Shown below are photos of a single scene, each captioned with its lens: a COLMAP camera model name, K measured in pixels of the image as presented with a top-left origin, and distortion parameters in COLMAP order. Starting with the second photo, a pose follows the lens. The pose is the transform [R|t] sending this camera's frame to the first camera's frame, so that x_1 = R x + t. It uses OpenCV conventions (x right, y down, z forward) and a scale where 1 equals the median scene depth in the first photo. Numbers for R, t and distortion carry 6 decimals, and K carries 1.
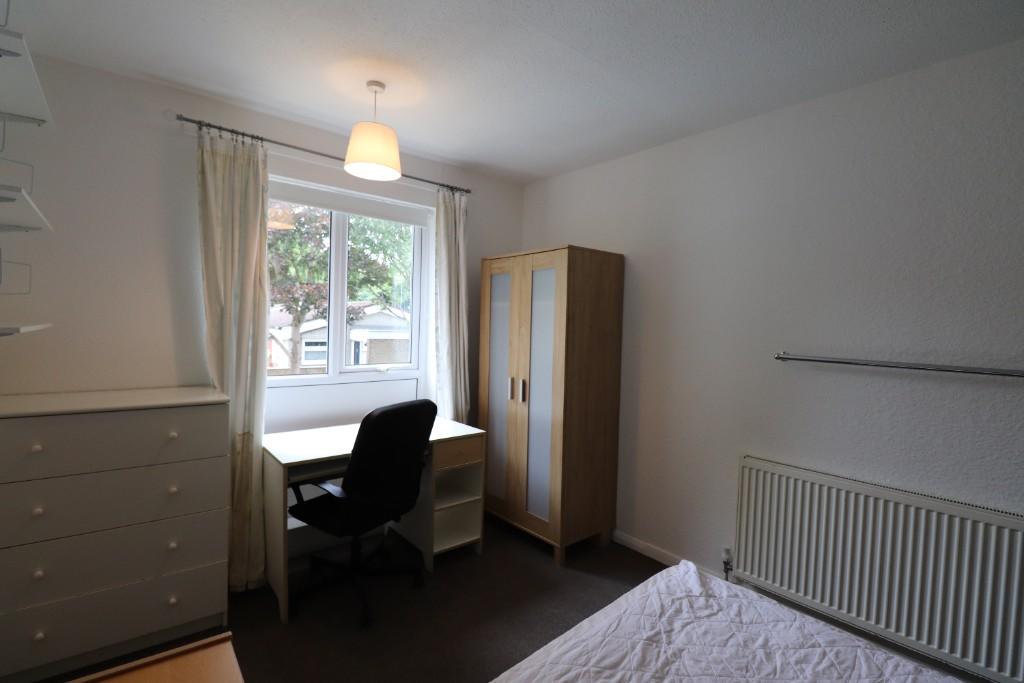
lens RADIAL K [[470.8, 0, 510.2], [0, 470.8, 333.2], [0, 0, 1]] dist [-0.001269, -0.014687]
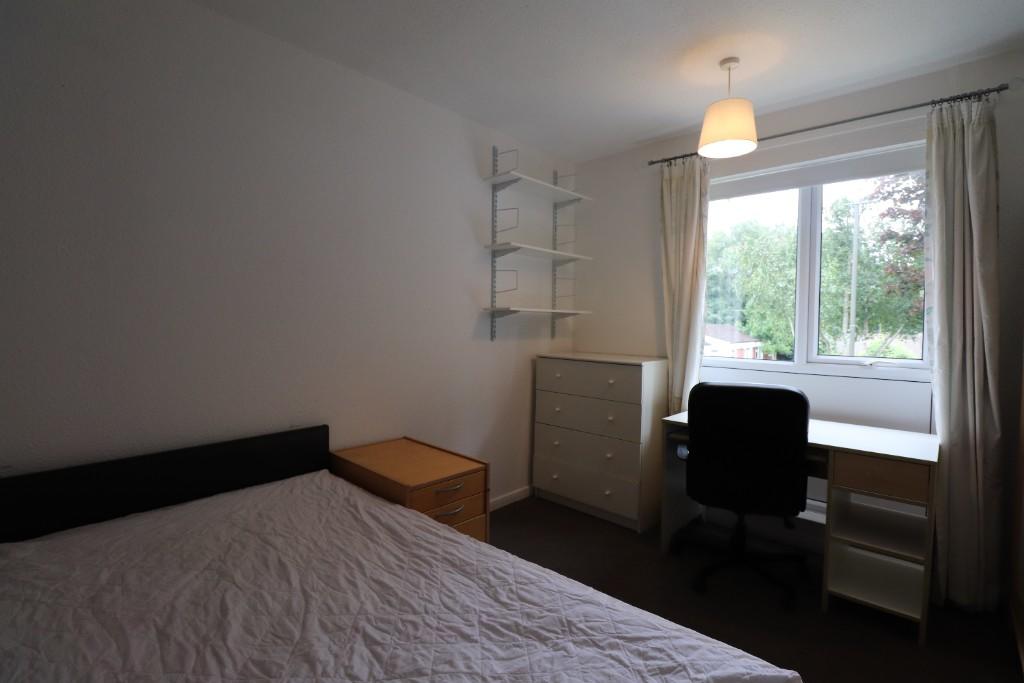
lens RADIAL K [[470.8, 0, 510.2], [0, 470.8, 333.2], [0, 0, 1]] dist [-0.001269, -0.014687]
pose [[0.121488, 0.001719, -0.992591, 0.637074], [-0.026347, 0.999652, -0.001493, 0.060437], [0.992243, 0.026333, 0.121491, 0.420658]]
